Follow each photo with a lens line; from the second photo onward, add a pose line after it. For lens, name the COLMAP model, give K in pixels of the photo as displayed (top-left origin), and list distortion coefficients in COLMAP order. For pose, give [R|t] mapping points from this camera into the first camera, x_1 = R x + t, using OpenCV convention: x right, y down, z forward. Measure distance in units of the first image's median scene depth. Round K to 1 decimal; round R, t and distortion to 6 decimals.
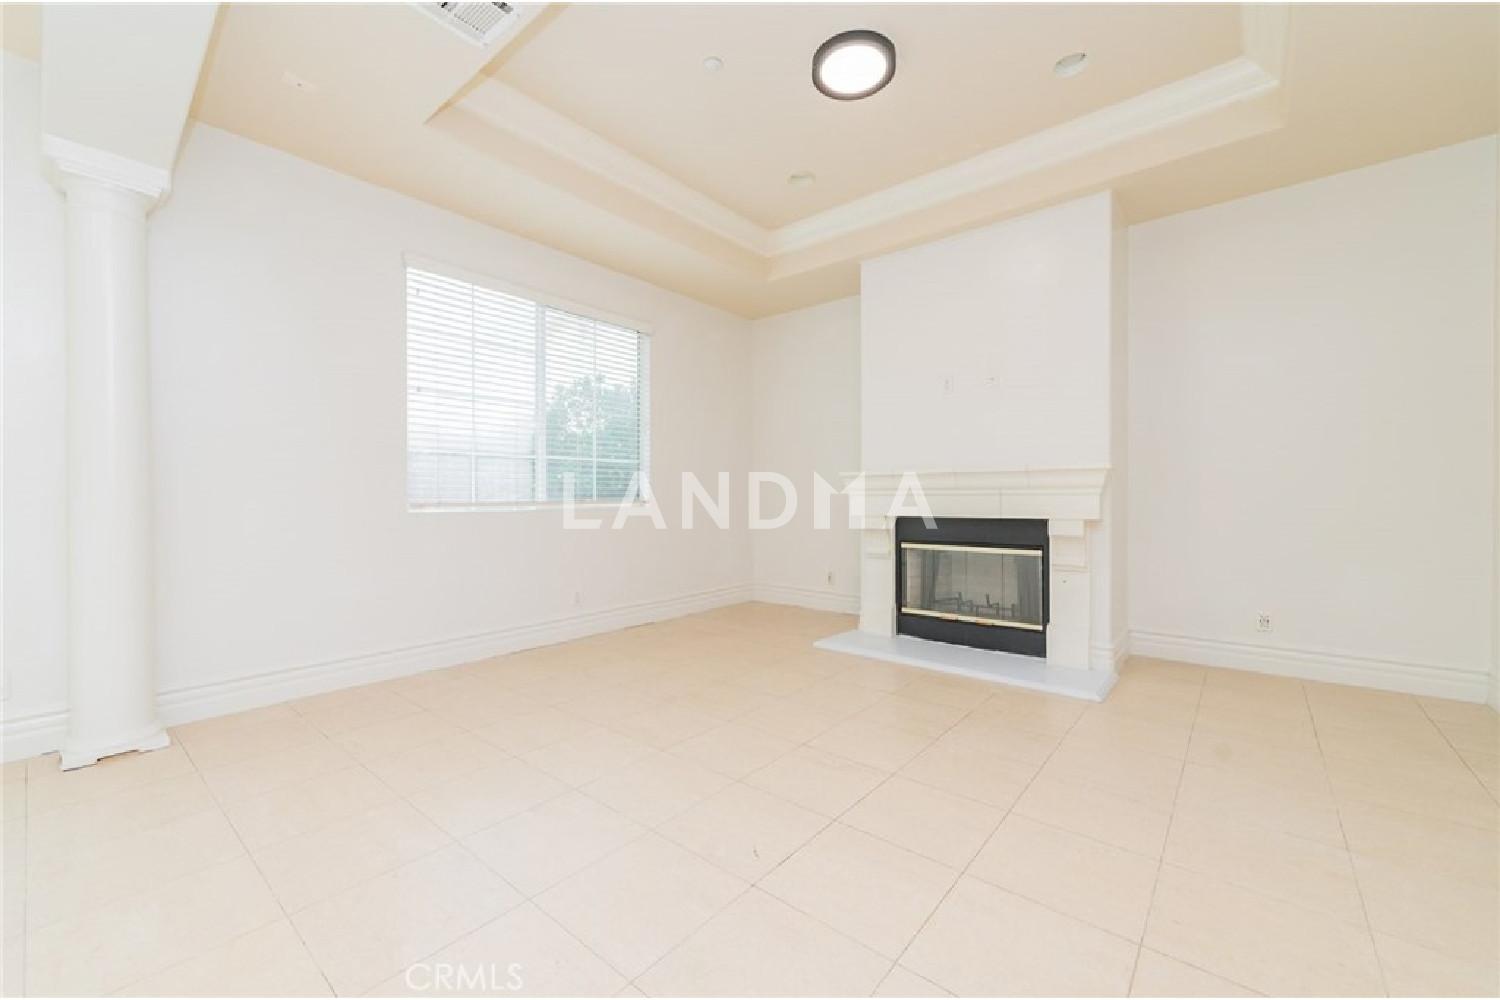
lens RADIAL K [[589.8, 0, 778.7], [0, 589.8, 499.3], [0, 0, 1]] dist [0.003720, -0.001521]
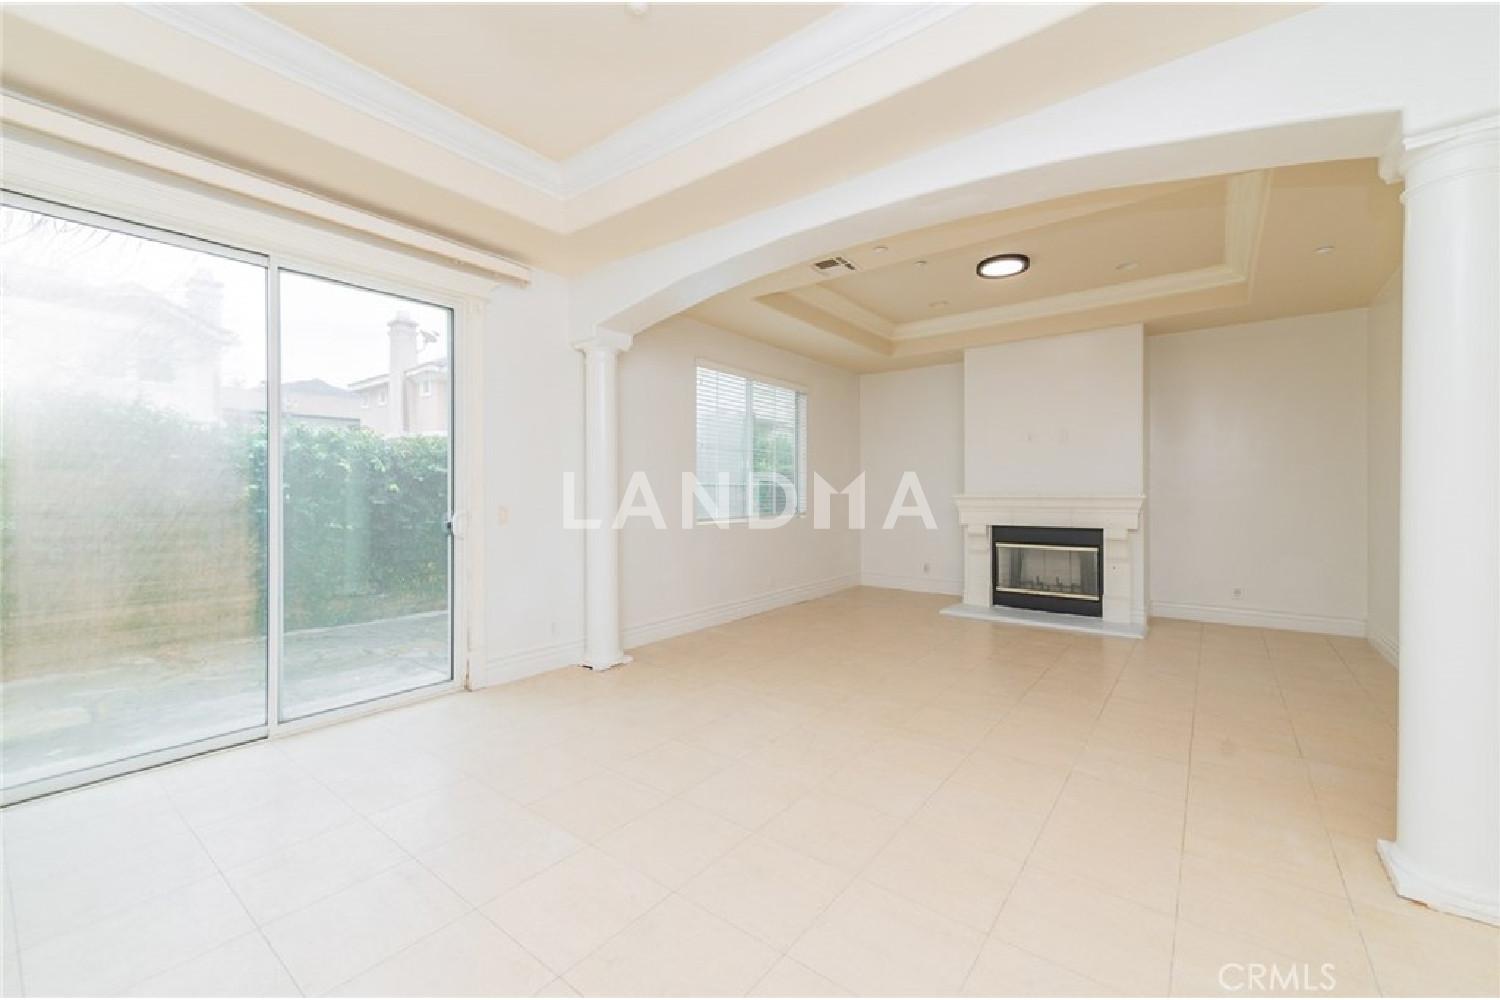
lens RADIAL K [[589.8, 0, 773.5], [0, 589.8, 488.5], [0, 0, 1]] dist [0.003720, -0.001521]
pose [[0.999437, -0.000034, 0.033547, -0.409776], [0.000411, 0.999937, -0.011229, -0.047340], [-0.033544, 0.011236, 0.999374, -0.470108]]
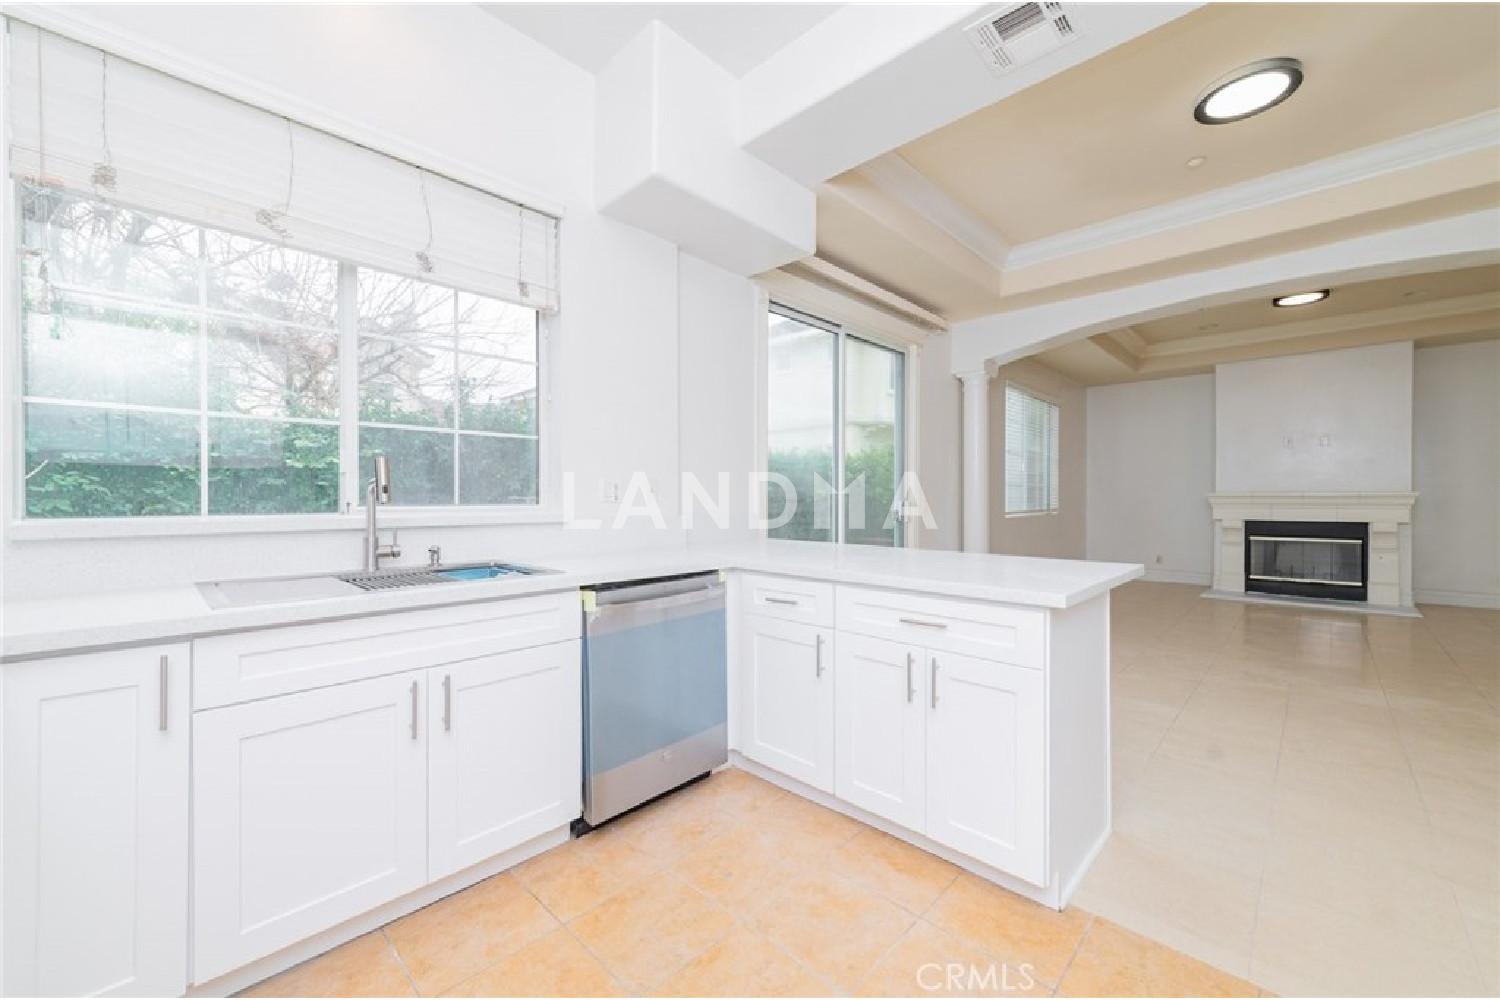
lens RADIAL K [[589.8, 0, 771.2], [0, 589.8, 501.7], [0, 0, 1]] dist [0.003720, -0.001521]
pose [[0.996830, 0.002222, -0.079524, -1.039465], [-0.001903, 0.999990, 0.004096, -0.028438], [0.079532, -0.003931, 0.996825, -0.795400]]
